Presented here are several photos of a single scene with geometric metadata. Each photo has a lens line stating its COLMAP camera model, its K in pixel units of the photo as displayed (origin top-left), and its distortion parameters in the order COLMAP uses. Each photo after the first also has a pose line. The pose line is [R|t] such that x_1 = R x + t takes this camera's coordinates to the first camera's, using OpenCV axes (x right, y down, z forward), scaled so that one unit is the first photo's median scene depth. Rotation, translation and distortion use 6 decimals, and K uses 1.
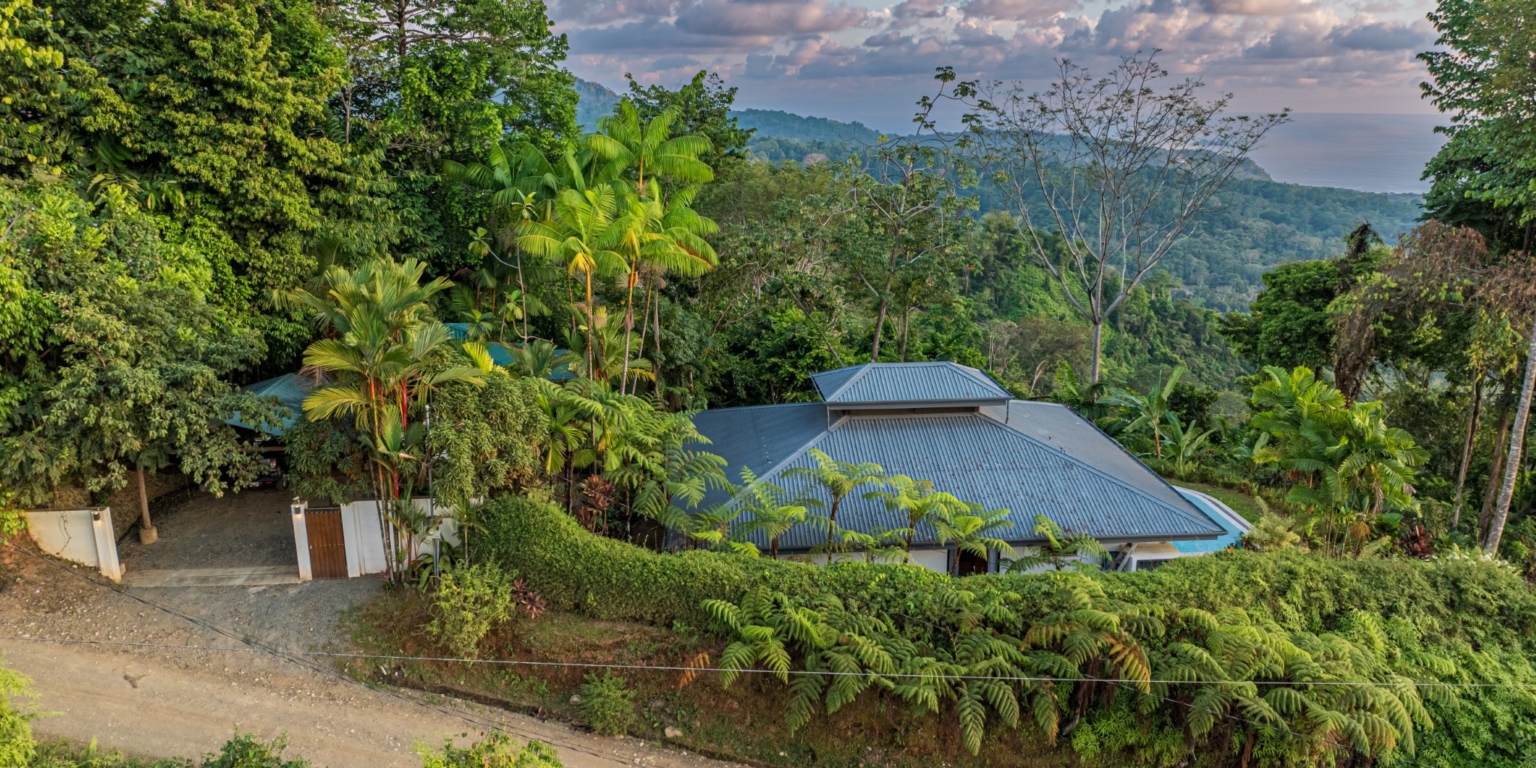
lens RADIAL K [[1078.0, 0, 768.0], [0, 1078.0, 384.0], [0, 0, 1]] dist [-0.044234, 0.007092]
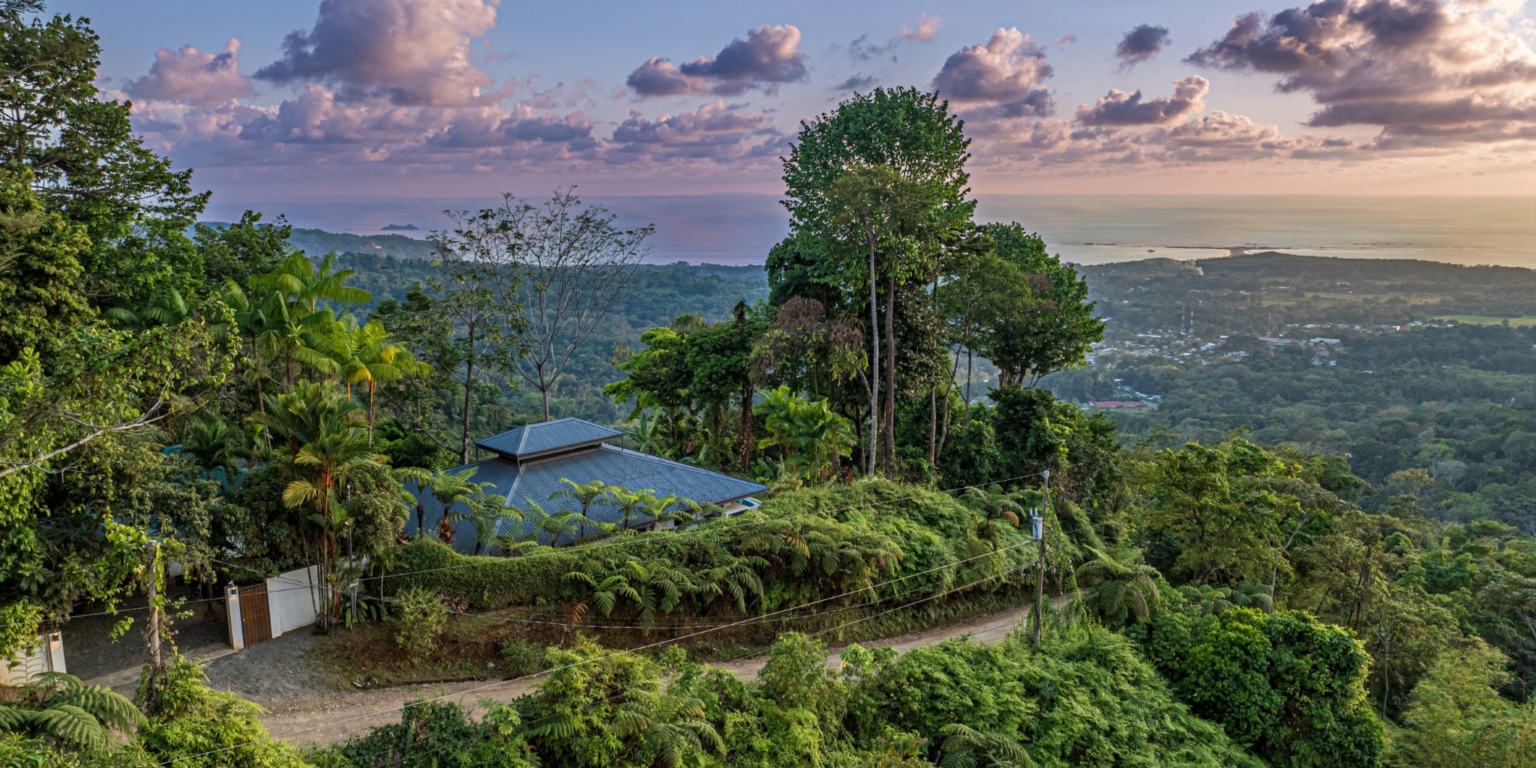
lens RADIAL K [[1078.0, 0, 768.0], [0, 1078.0, 384.0], [0, 0, 1]] dist [-0.044234, 0.007092]
pose [[0.758818, -0.118795, 0.640377, -0.564739], [0.167716, 0.985708, -0.015879, 0.002196], [-0.629338, 0.119450, 0.767897, -0.292544]]
